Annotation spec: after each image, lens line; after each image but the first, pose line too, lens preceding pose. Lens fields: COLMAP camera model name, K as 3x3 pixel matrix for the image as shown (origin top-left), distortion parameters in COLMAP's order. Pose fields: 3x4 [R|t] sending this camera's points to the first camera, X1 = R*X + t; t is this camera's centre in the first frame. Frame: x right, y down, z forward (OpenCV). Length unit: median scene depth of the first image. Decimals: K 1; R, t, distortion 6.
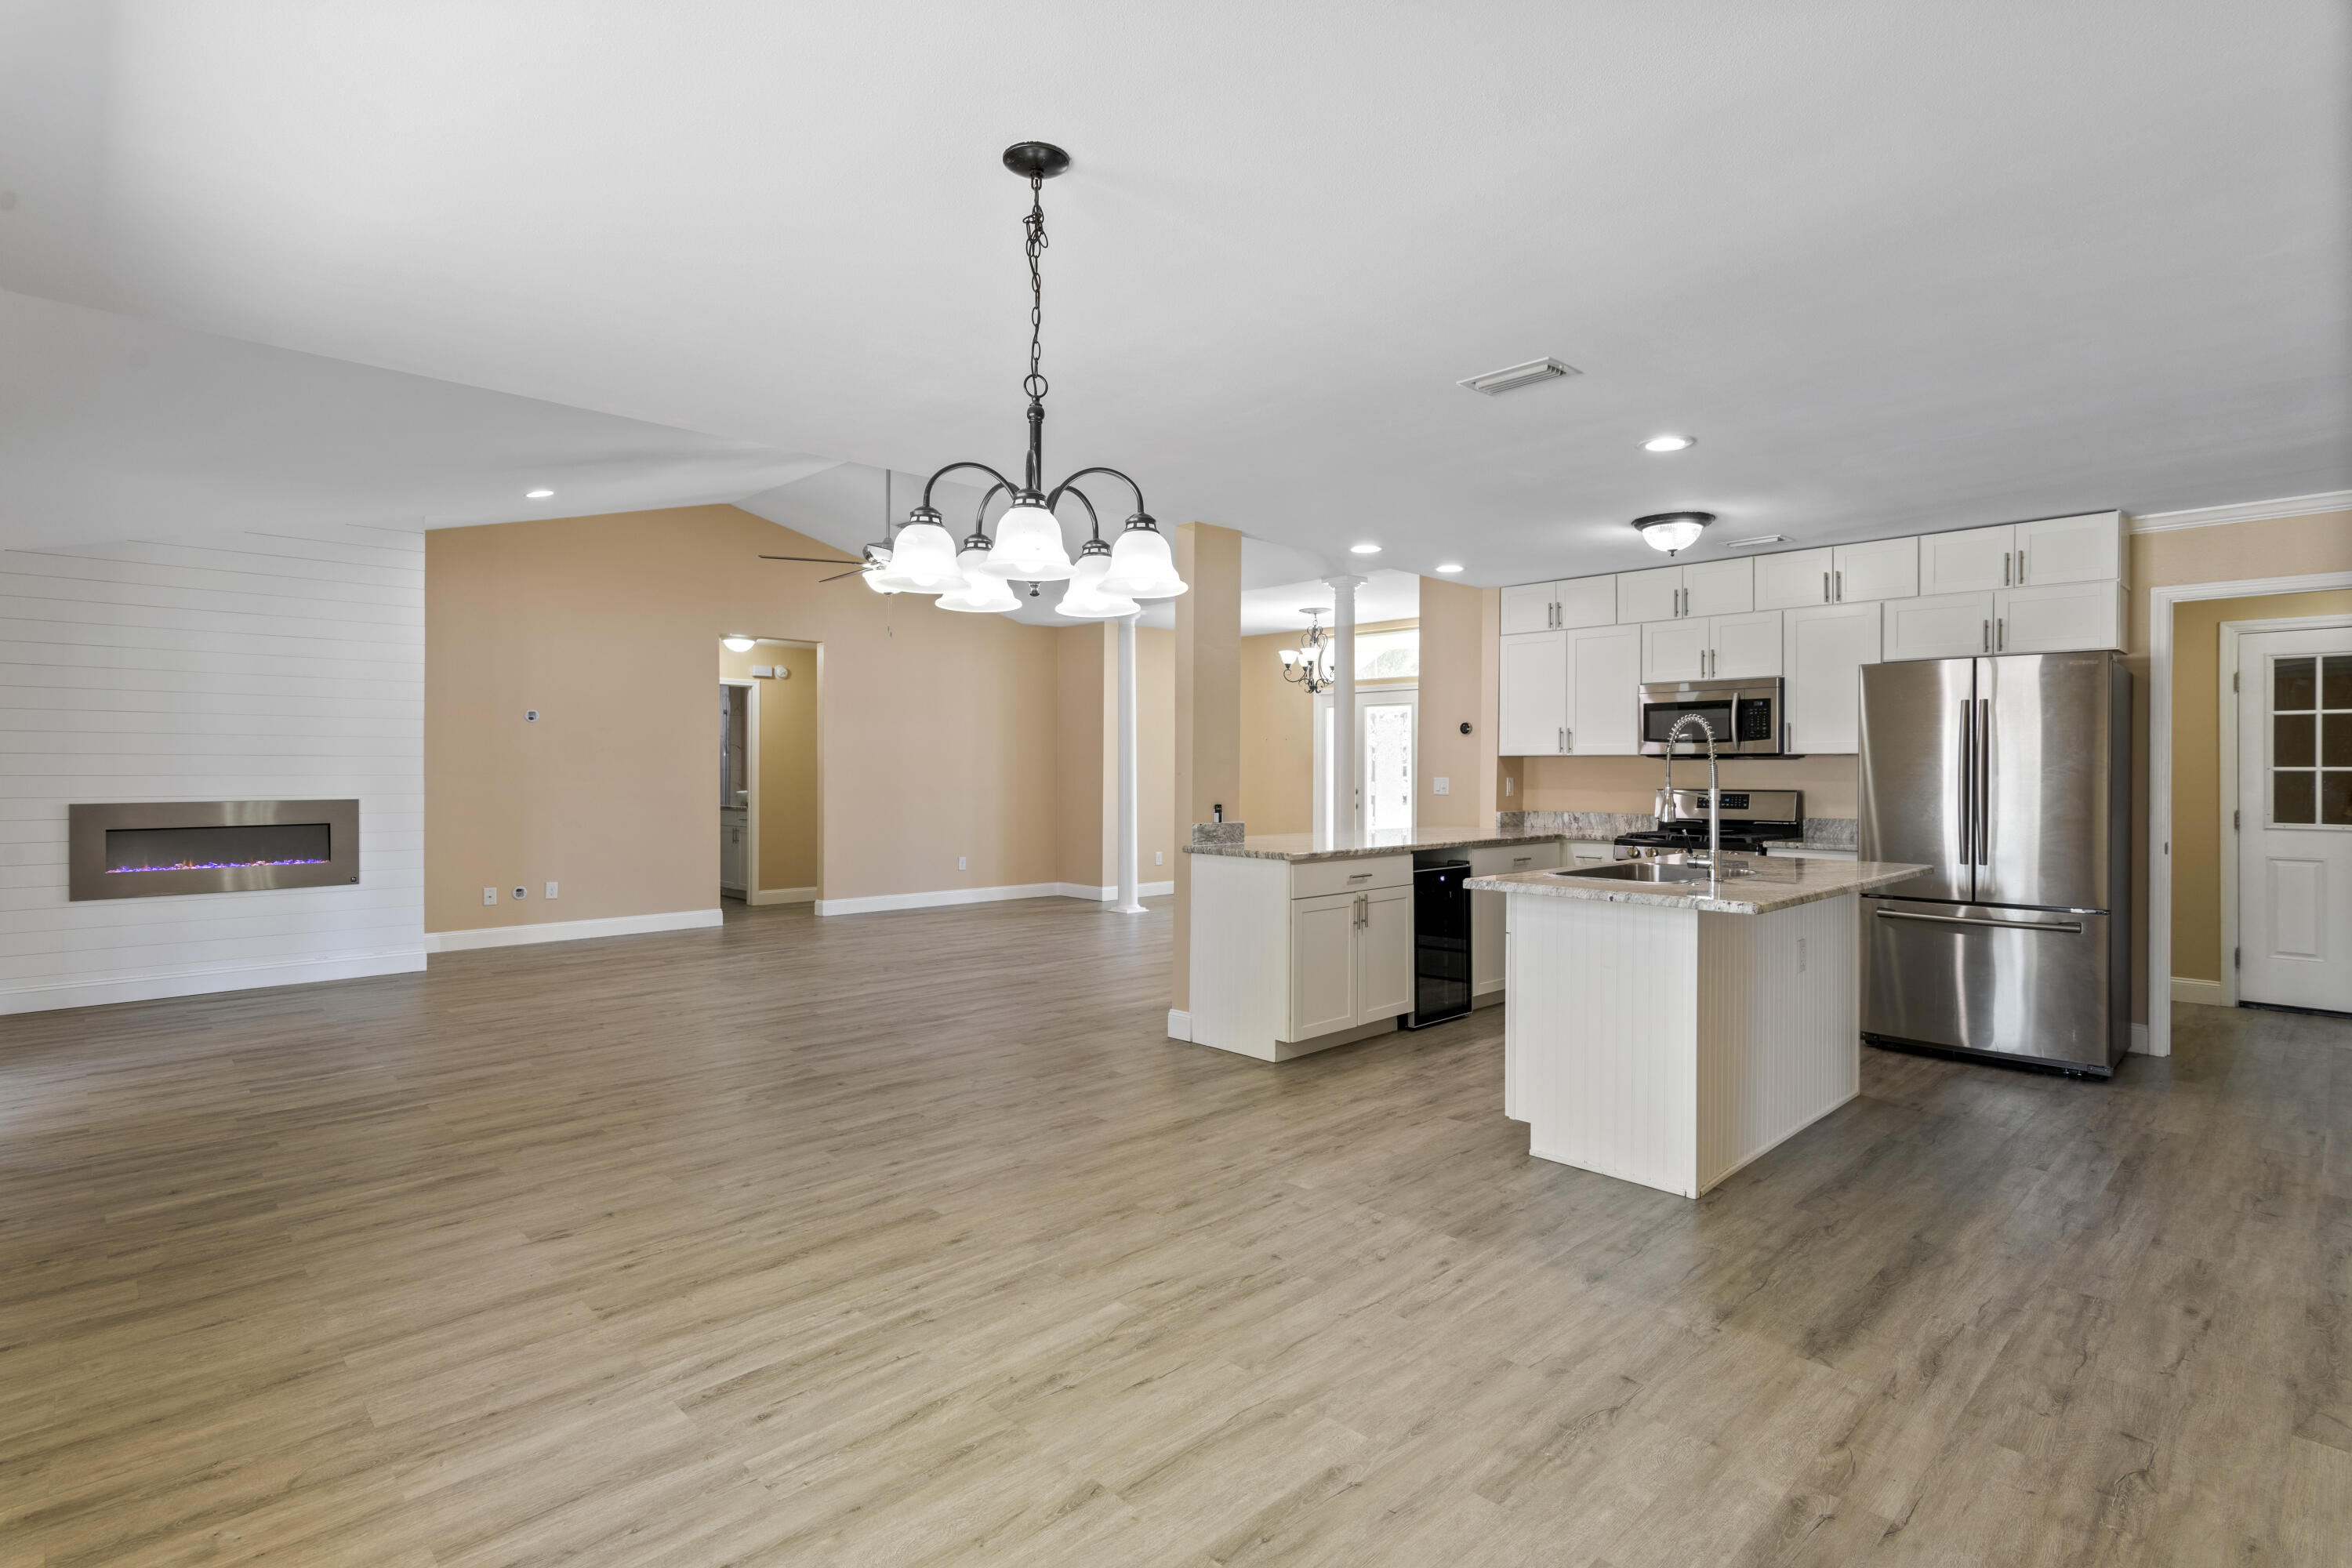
lens RADIAL K [[1150.1, 0, 1167.2], [0, 1150.1, 768.7], [0, 0, 1]] dist [0.004546, -0.000624]
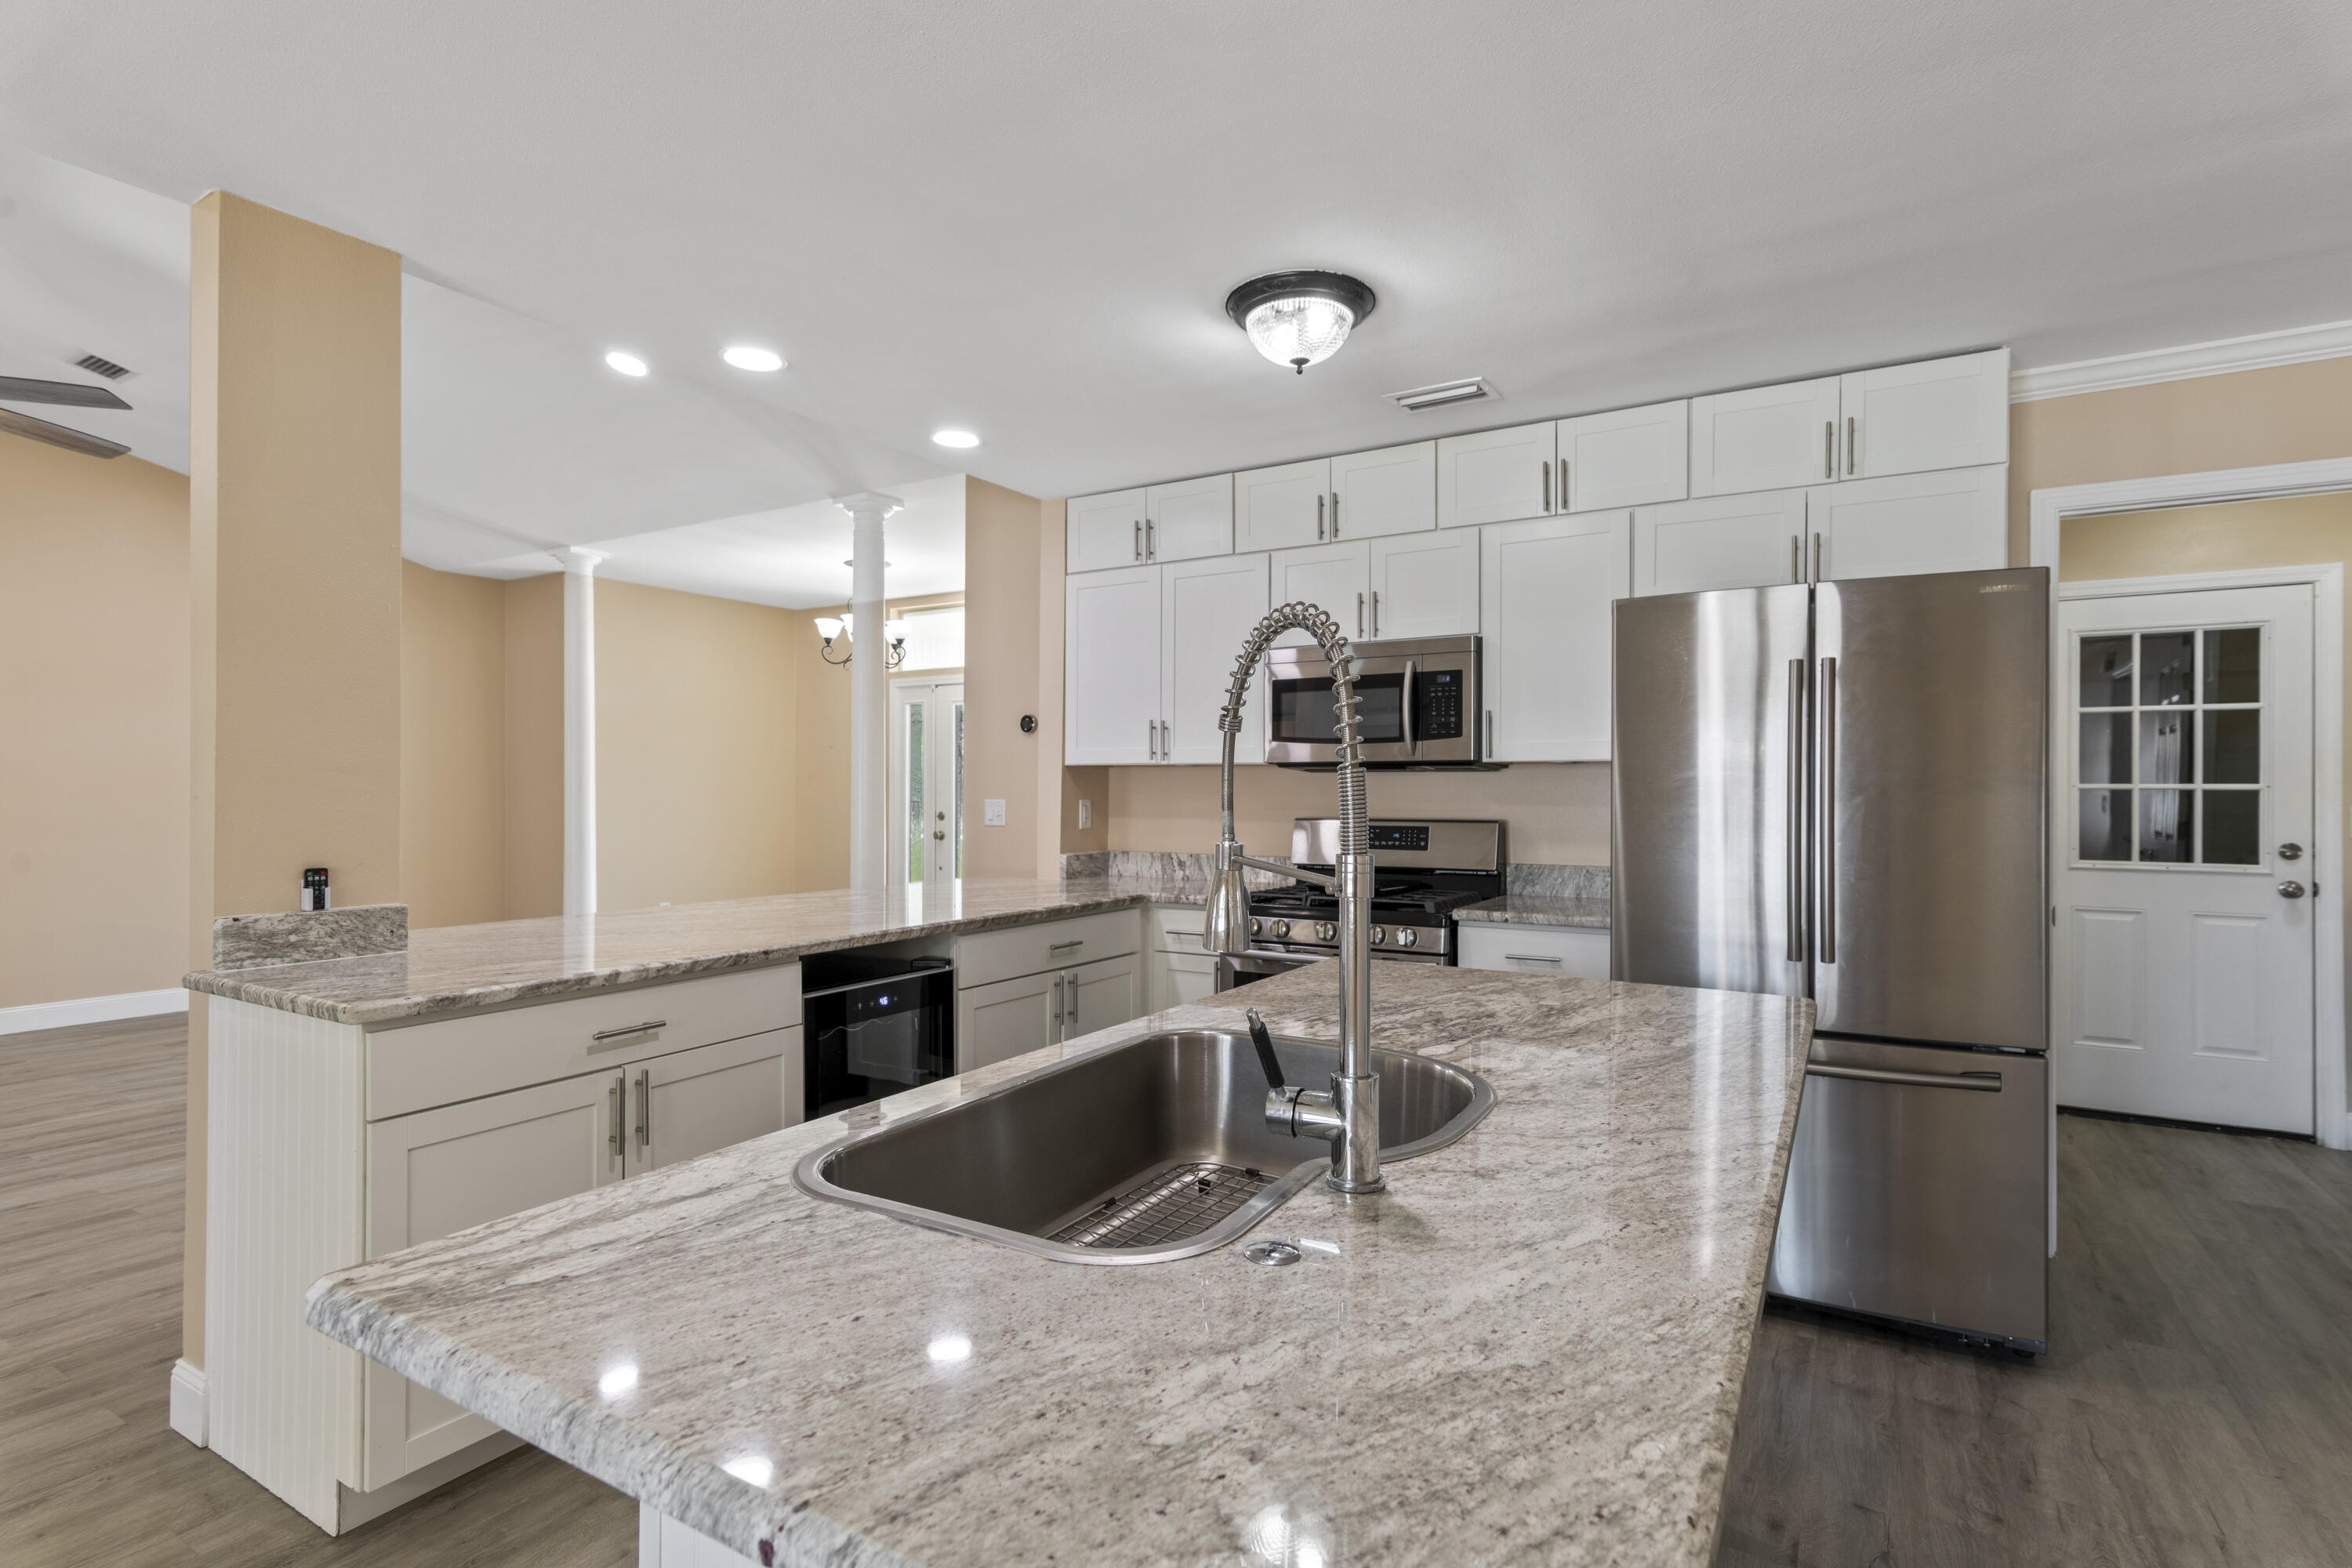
lens RADIAL K [[1150.1, 0, 1170.8], [0, 1150.1, 788.2], [0, 0, 1]] dist [0.004546, -0.000624]
pose [[0.966507, 0.000305, 0.256642, 0.216713], [-0.000593, 0.999999, 0.001045, 0.000705], [-0.256641, -0.001162, 0.966506, 0.446305]]
